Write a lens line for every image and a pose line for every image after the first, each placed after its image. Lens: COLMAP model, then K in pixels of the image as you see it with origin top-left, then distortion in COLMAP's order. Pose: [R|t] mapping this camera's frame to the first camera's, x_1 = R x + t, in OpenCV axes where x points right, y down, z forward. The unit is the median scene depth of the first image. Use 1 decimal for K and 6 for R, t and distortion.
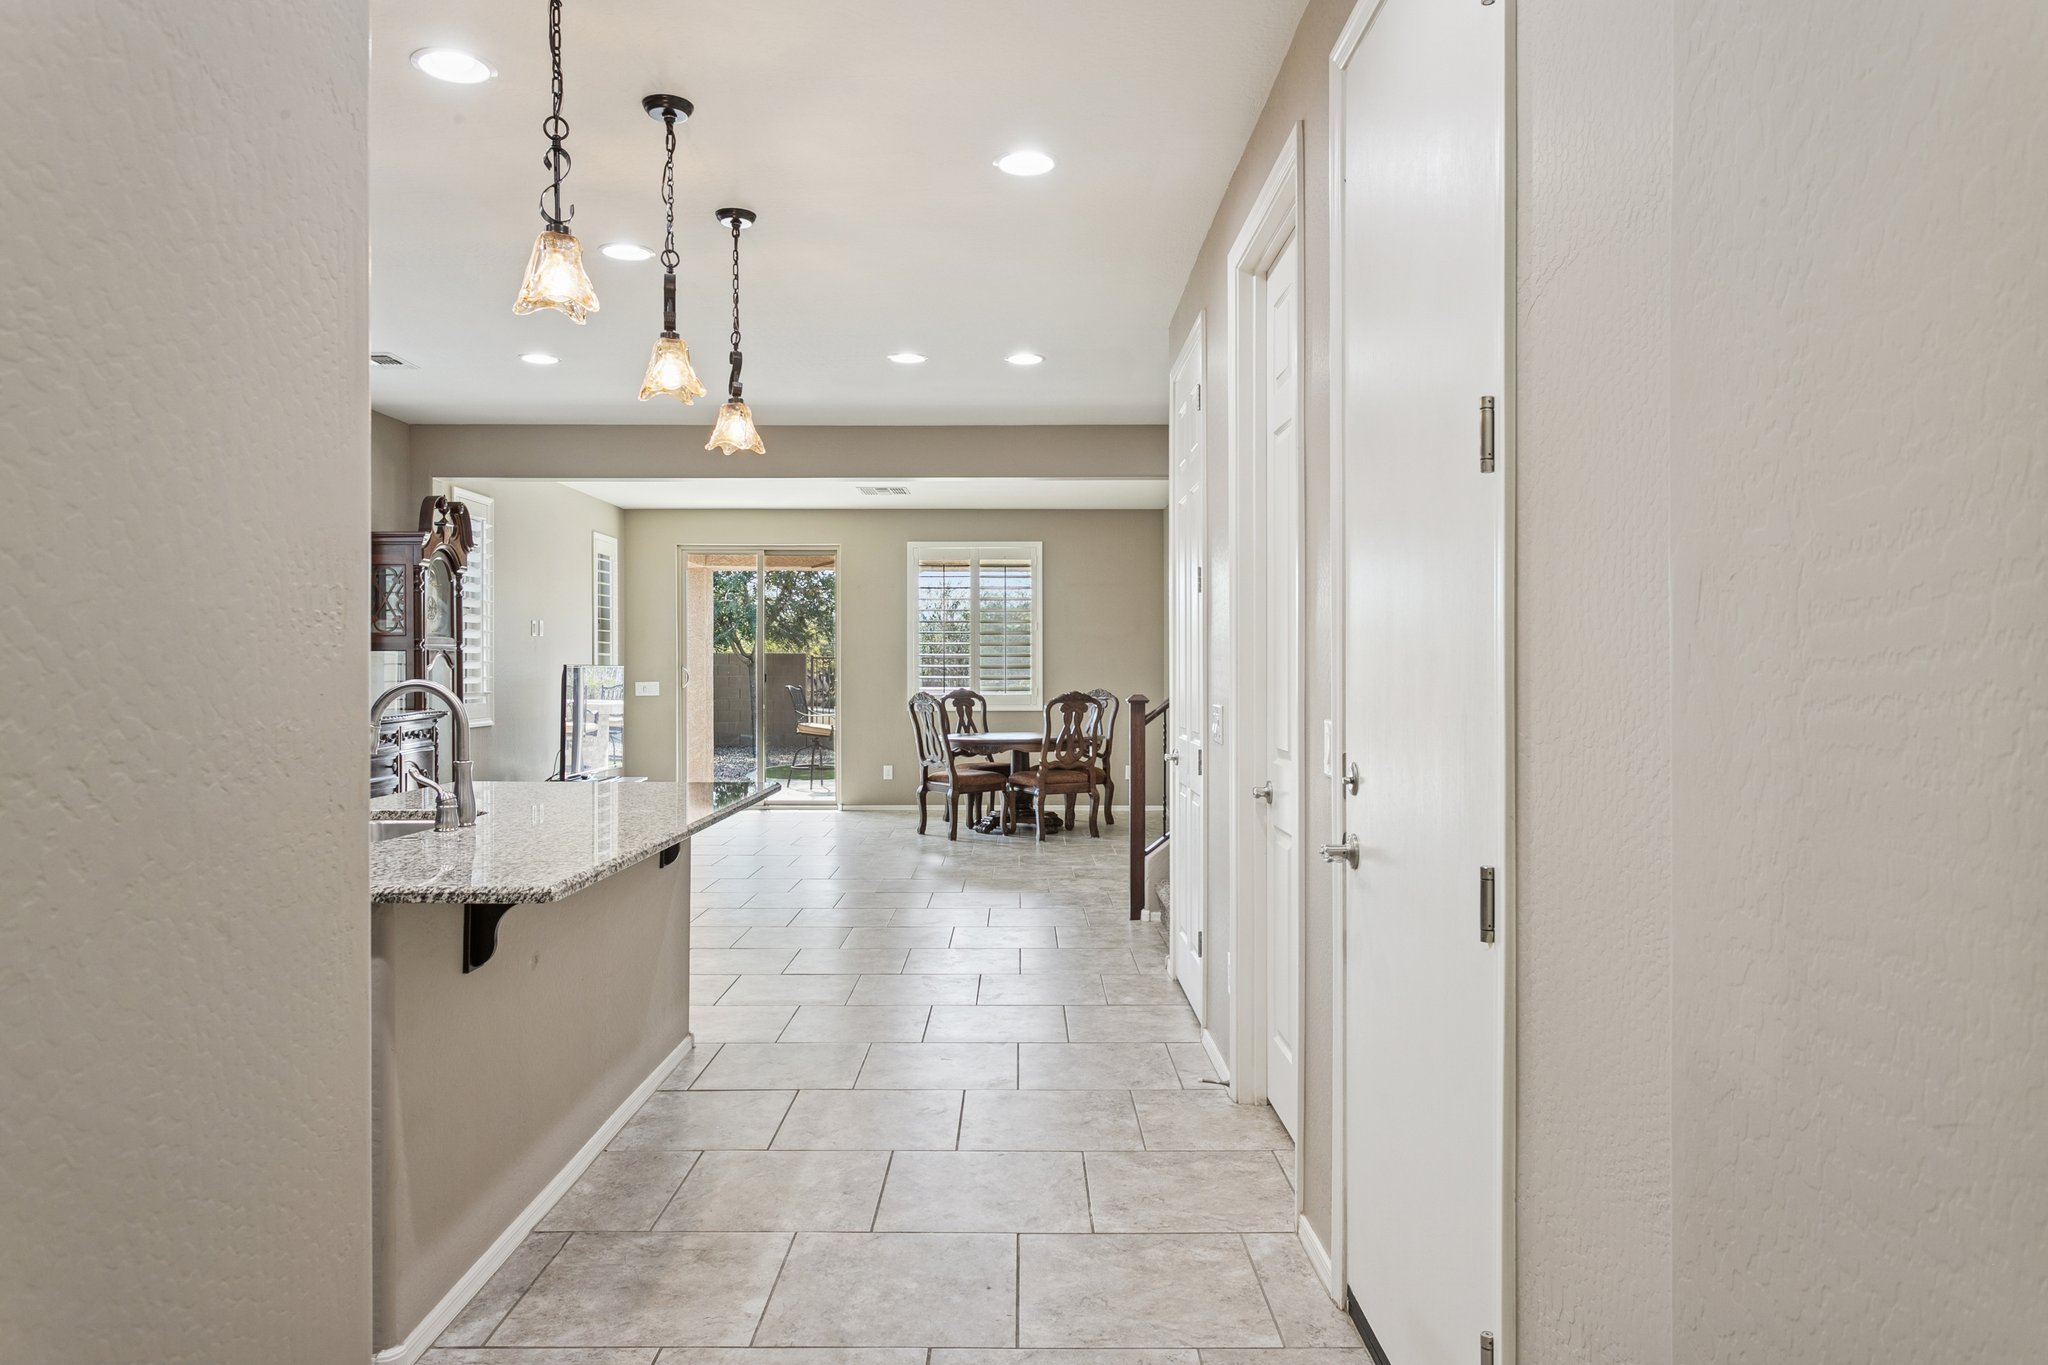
lens RADIAL K [[1299.9, 0, 1024.0], [0, 1299.9, 682.5], [0, 0, 1]] dist [-0.005159, -0.000455]
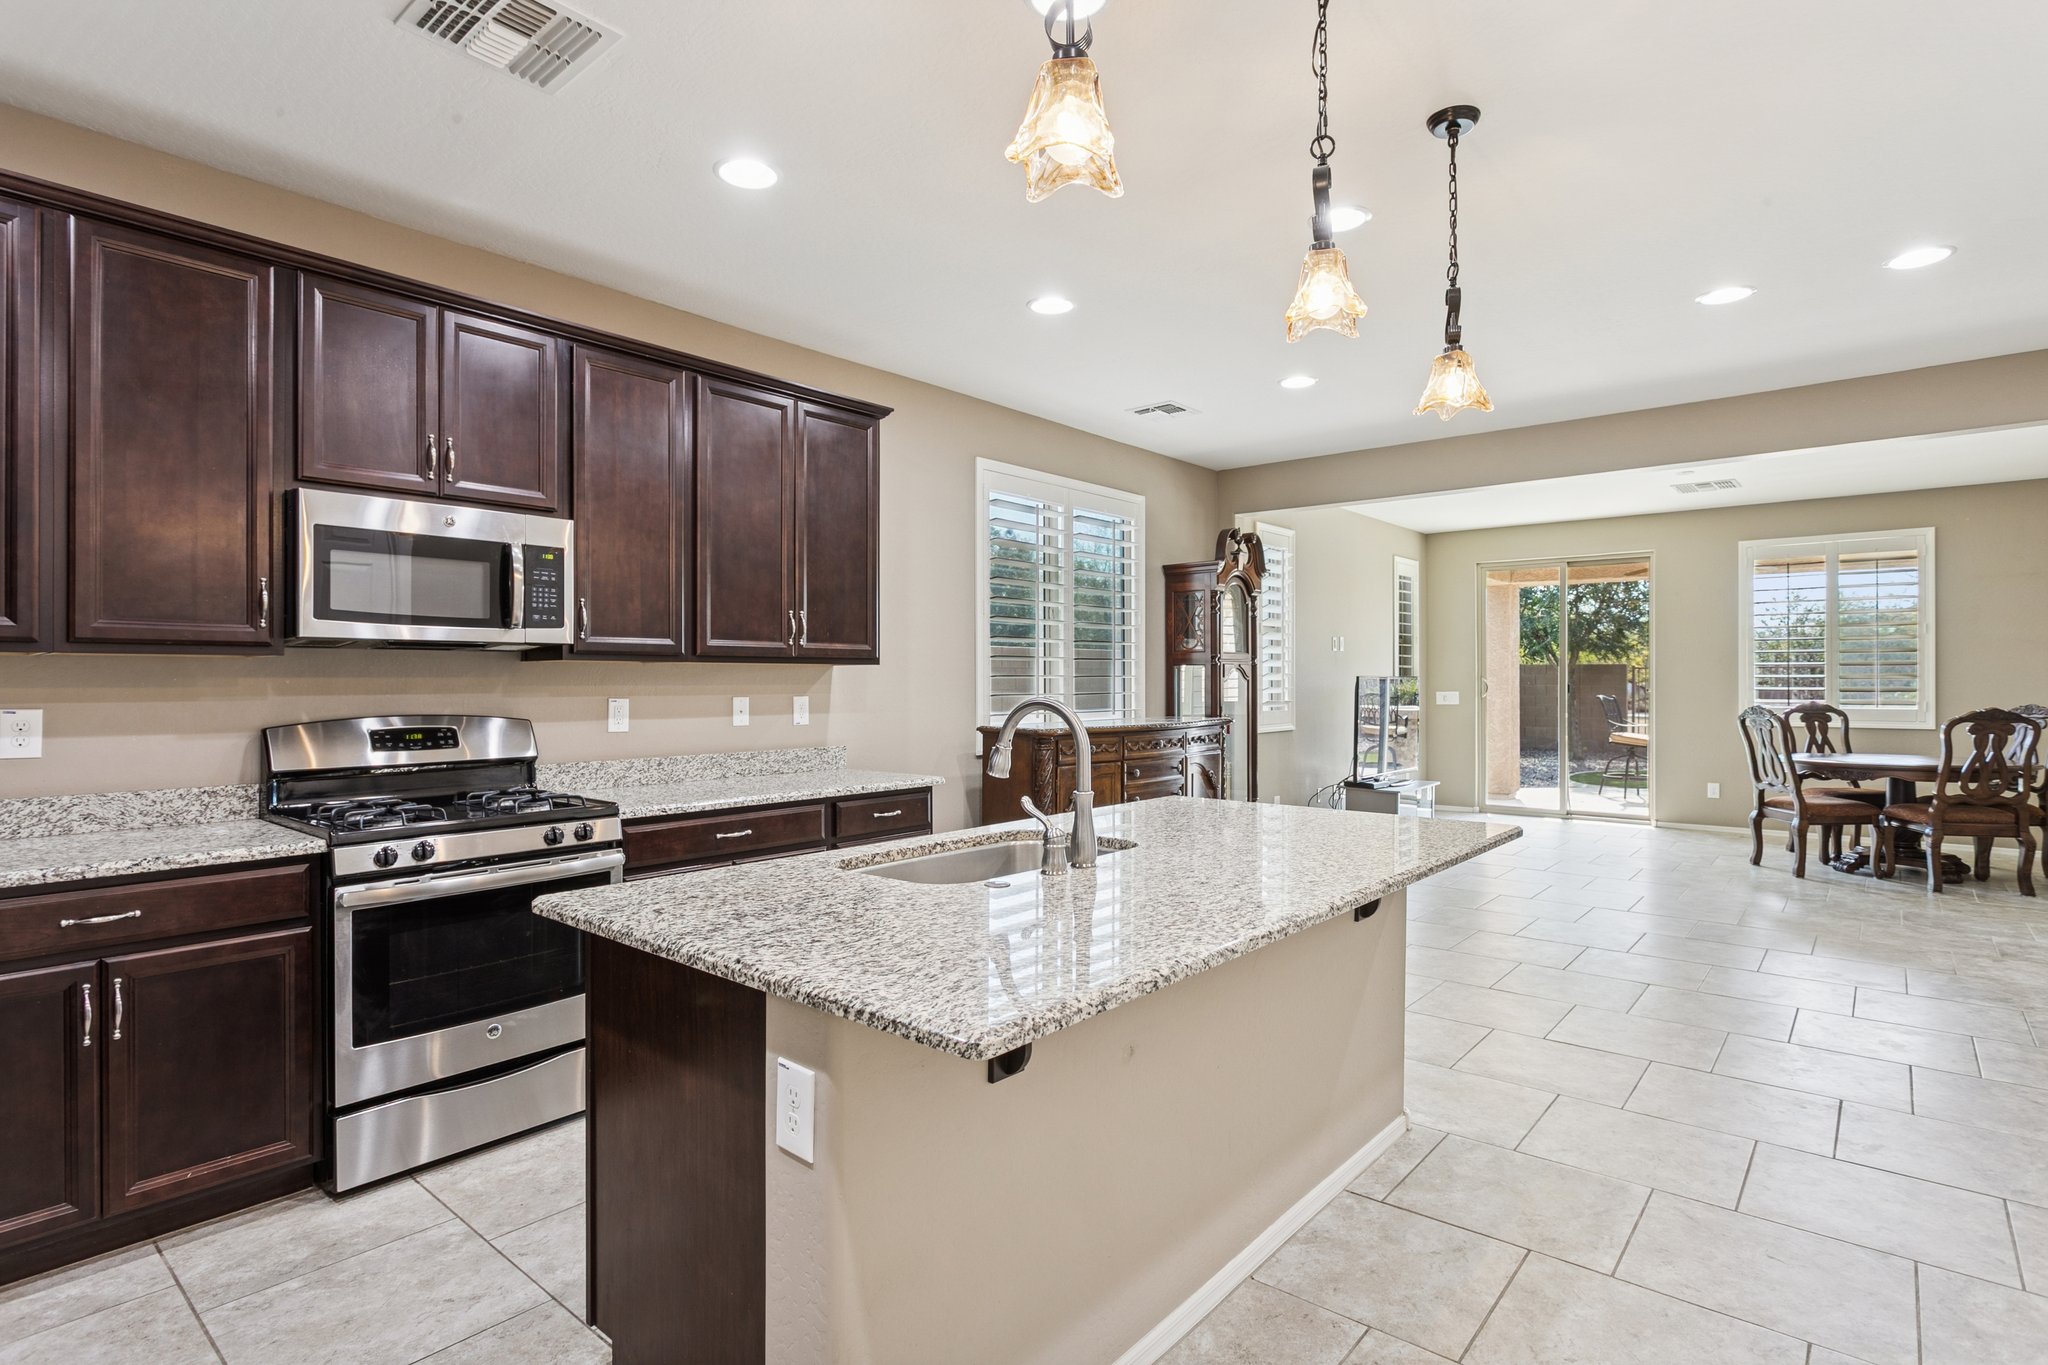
lens RADIAL K [[1034.1, 0, 1024.0], [0, 1034.1, 682.5], [0, 0, 1]] dist [0.000031, 0.001992]
pose [[0.764105, 0.000650, -0.645092, -0.004706], [-0.004808, 0.999977, -0.004687, -0.002752], [0.645074, 0.006683, 0.764091, 0.136043]]
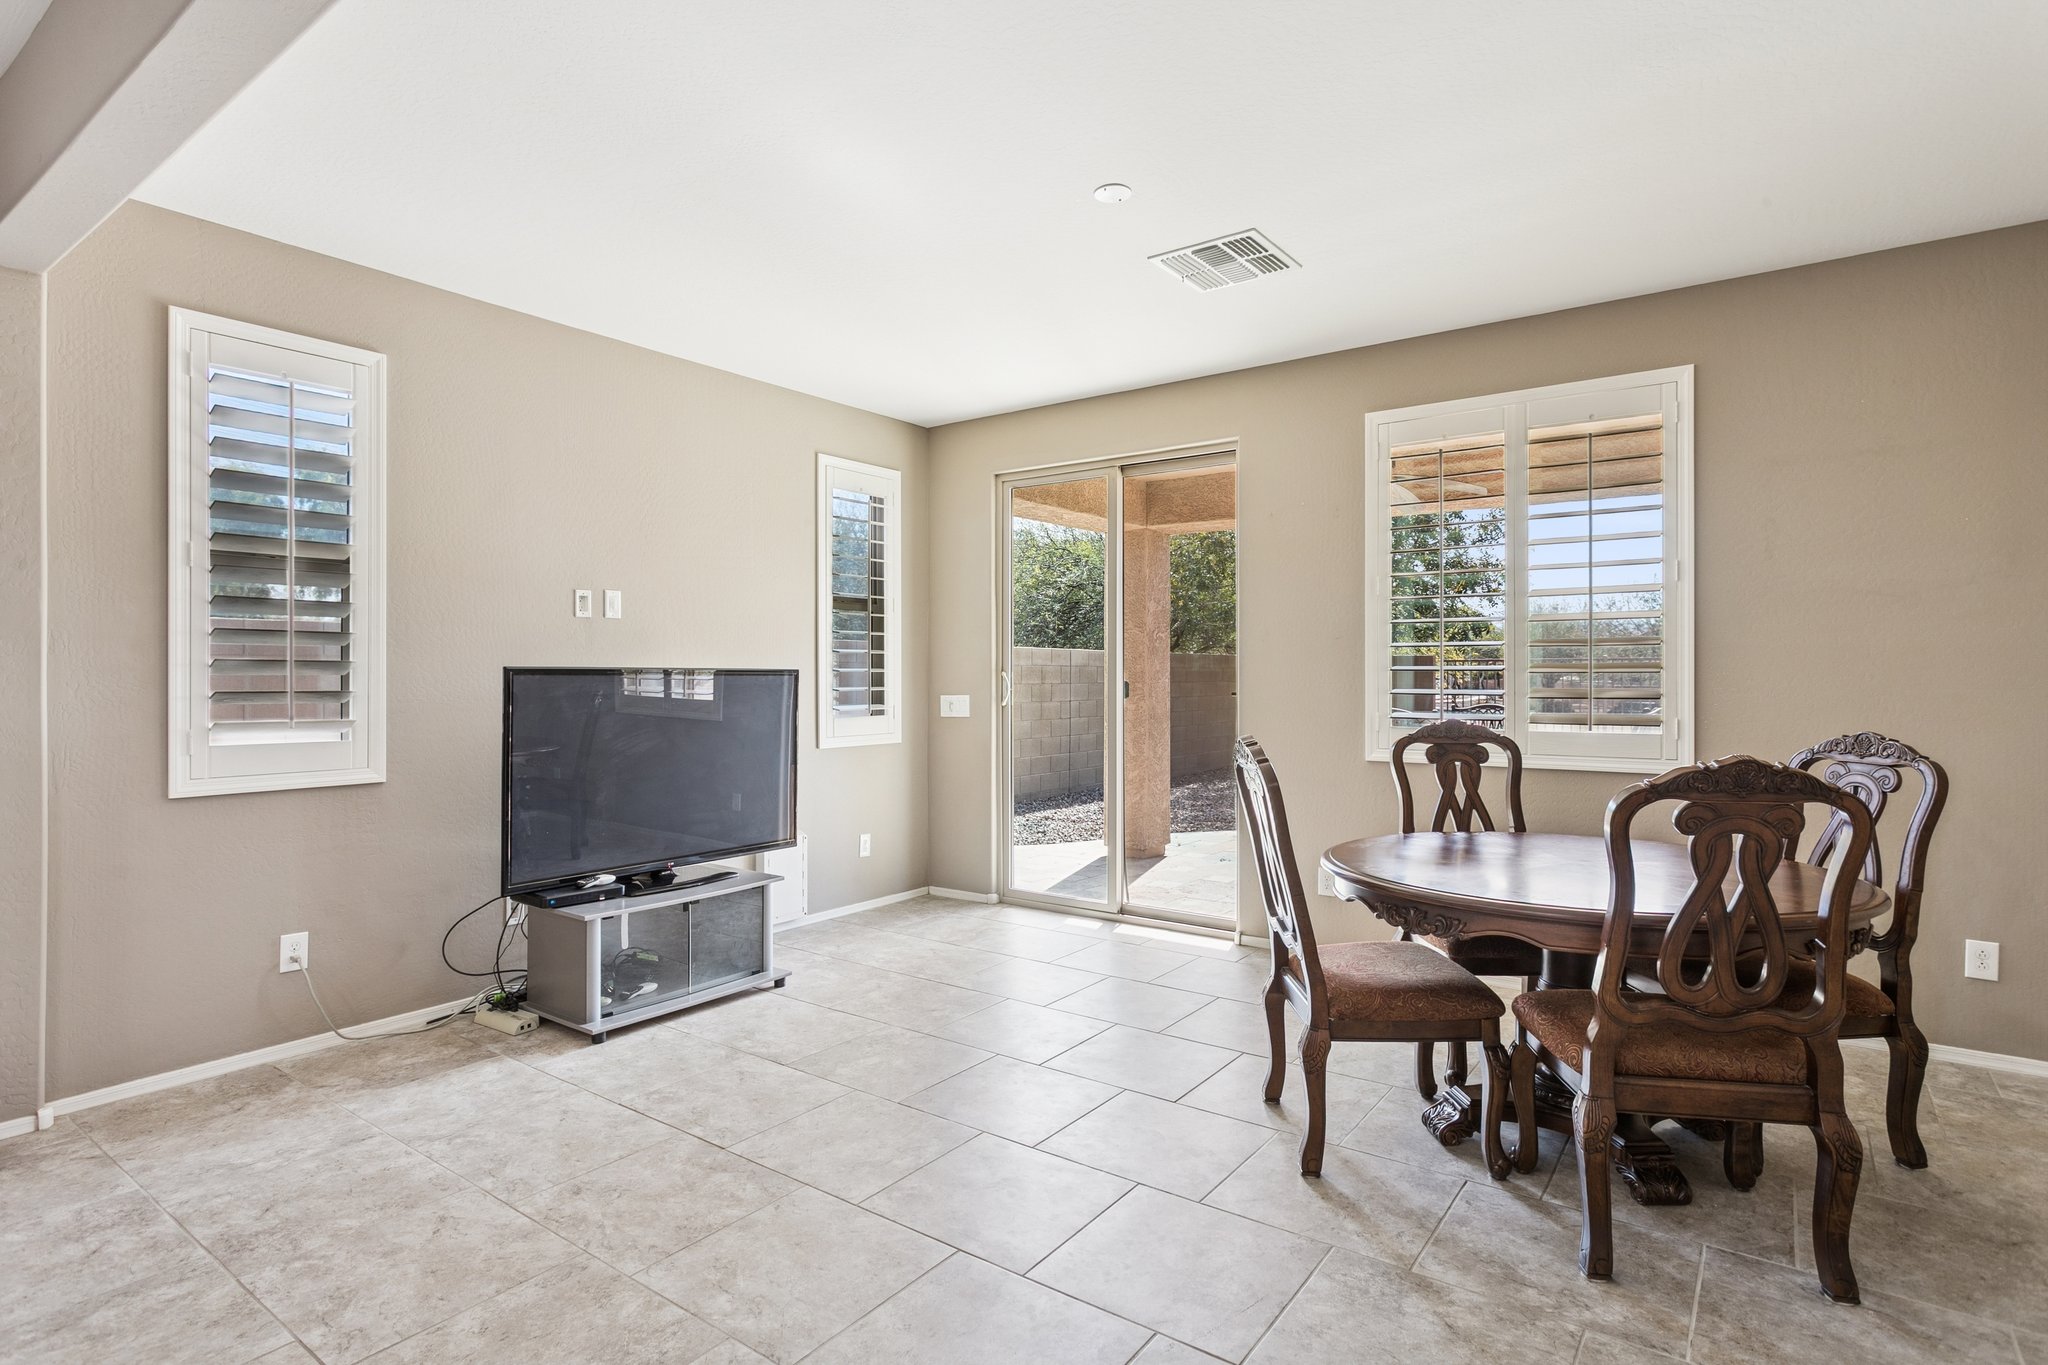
lens RADIAL K [[1034.1, 0, 1024.0], [0, 1034.1, 682.5], [0, 0, 1]] dist [0.000031, 0.001992]
pose [[0.803416, 0.004192, -0.595403, 0.045725], [-0.006401, 0.999978, -0.001596, -0.006829], [0.595383, 0.005093, 0.803426, 0.720585]]
